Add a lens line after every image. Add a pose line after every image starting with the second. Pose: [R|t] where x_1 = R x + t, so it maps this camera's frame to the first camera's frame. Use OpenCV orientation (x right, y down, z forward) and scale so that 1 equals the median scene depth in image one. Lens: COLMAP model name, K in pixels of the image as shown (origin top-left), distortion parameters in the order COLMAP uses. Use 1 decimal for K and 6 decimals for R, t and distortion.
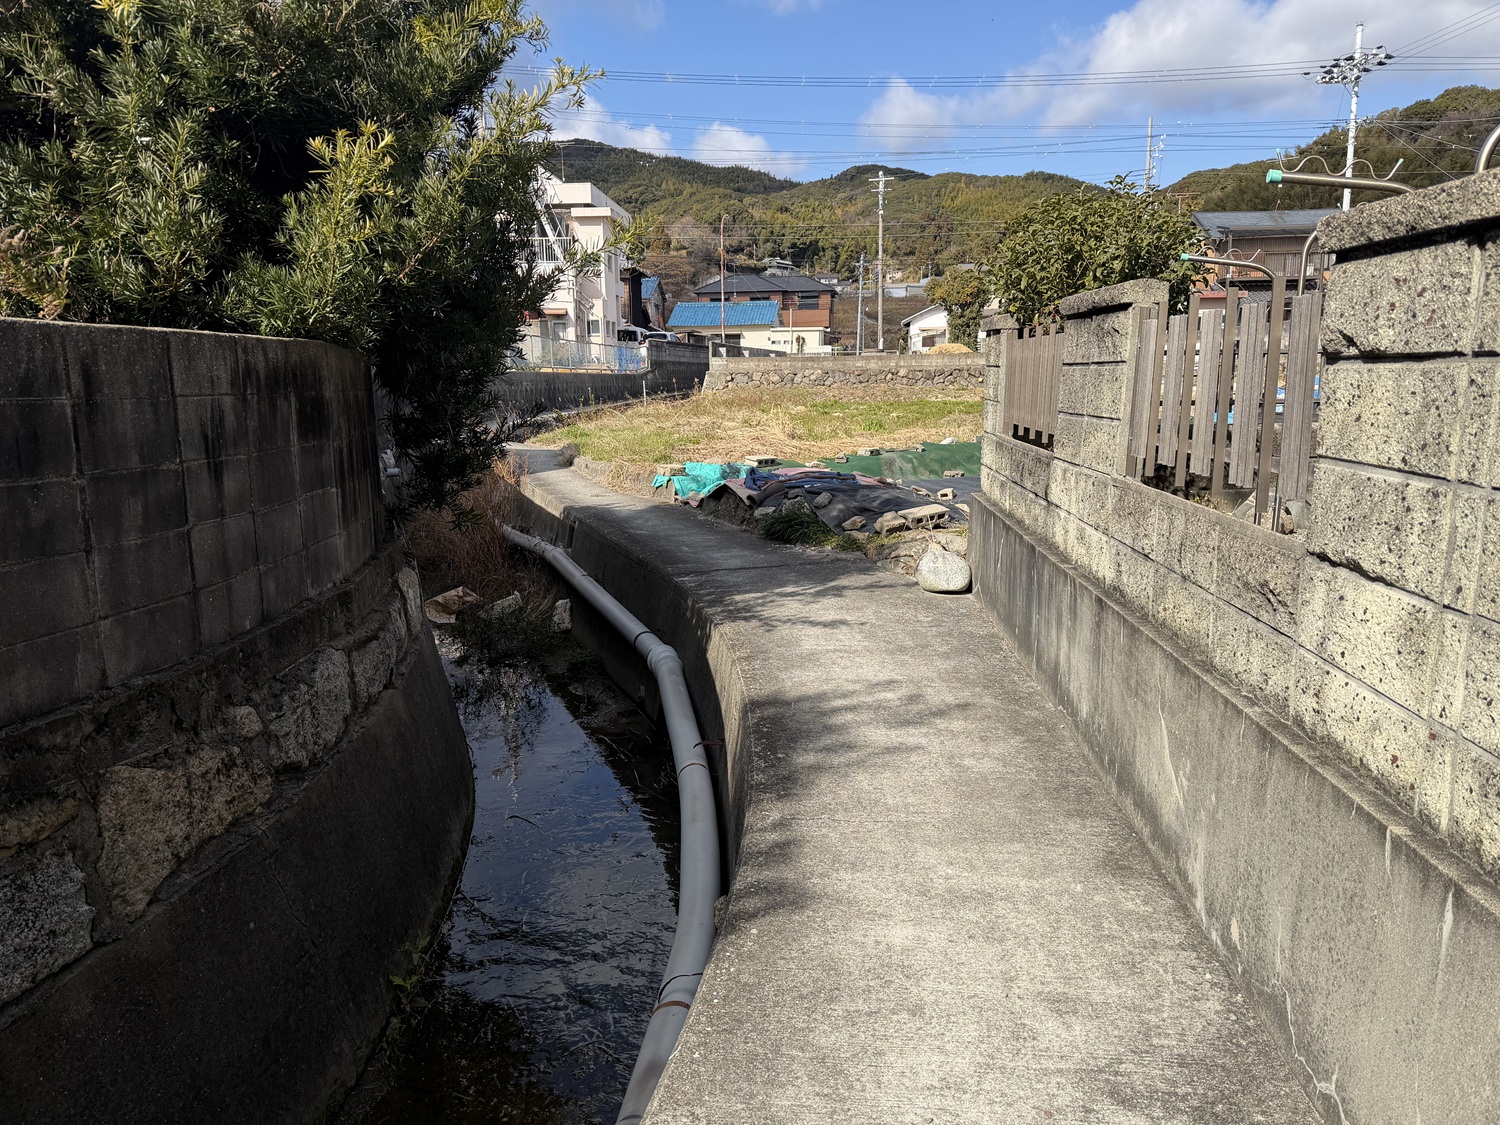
lens RADIAL K [[1093.2, 0, 750.0], [0, 1093.2, 562.5], [0, 0, 1]] dist [-0.009552, 0.004600]
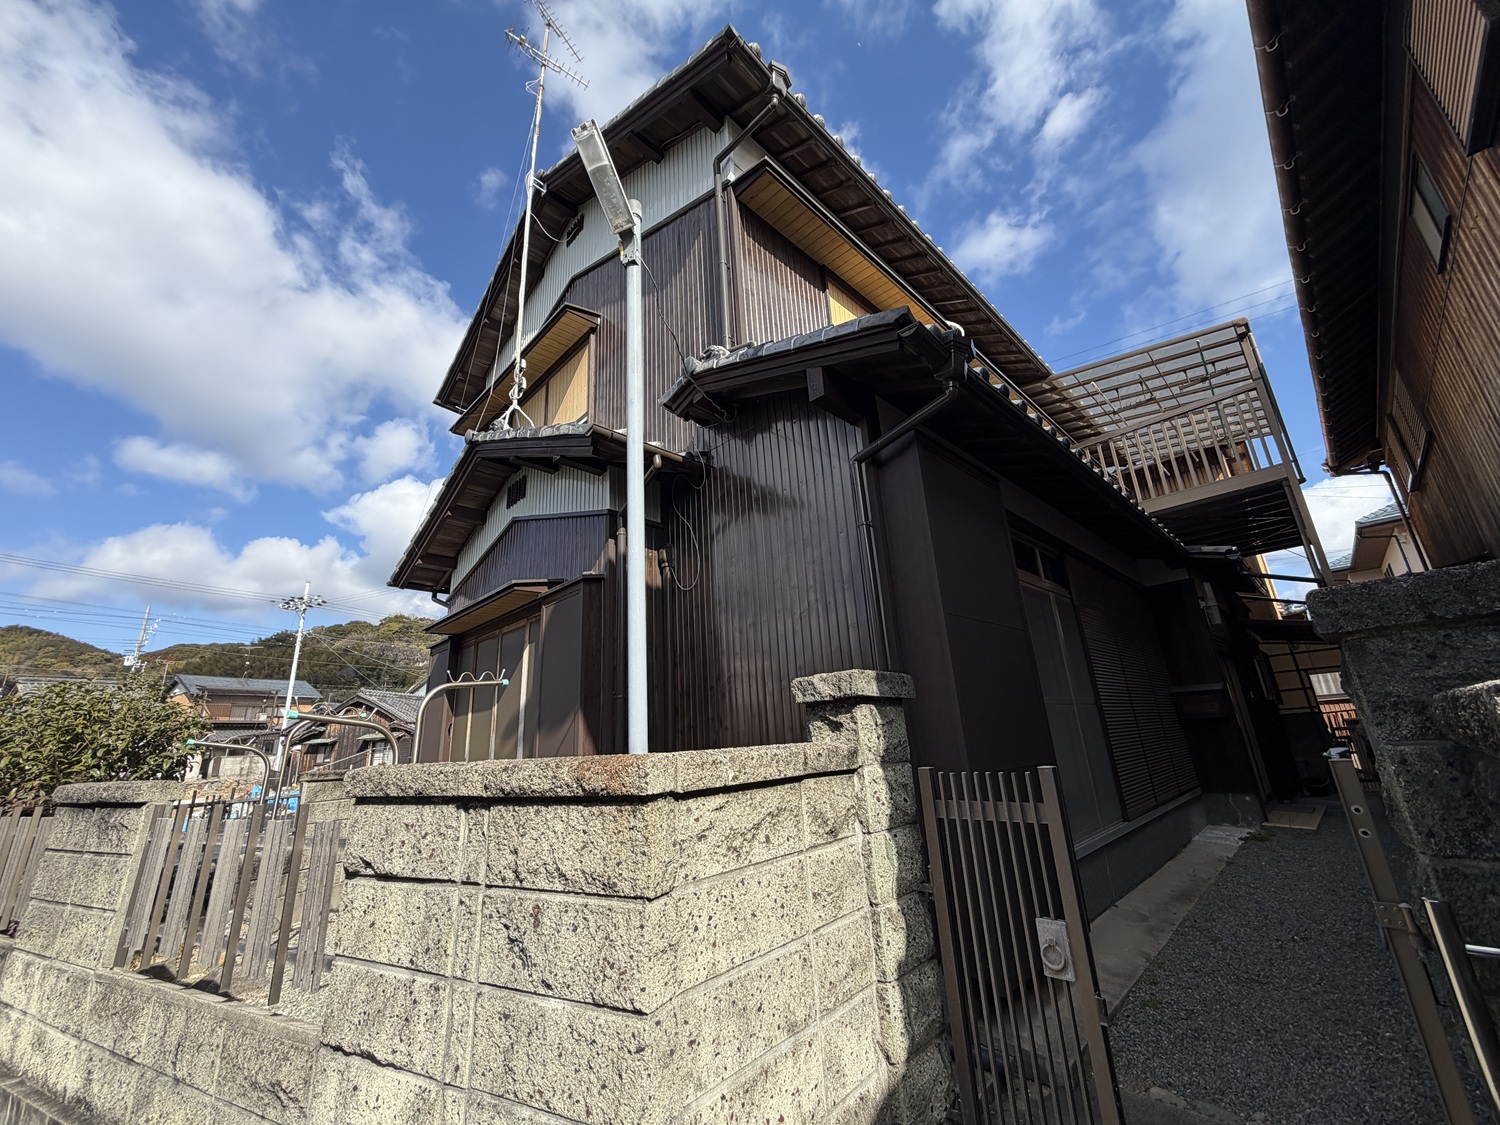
lens RADIAL K [[600.9, 0, 750.0], [0, 600.9, 562.5], [0, 0, 1]] dist [0.006359, -0.001228]
pose [[0.432881, 0.258146, 0.863698, -0.025301], [0.203892, 0.905252, -0.372756, -0.160548], [-0.878090, 0.337460, 0.339233, 0.143065]]
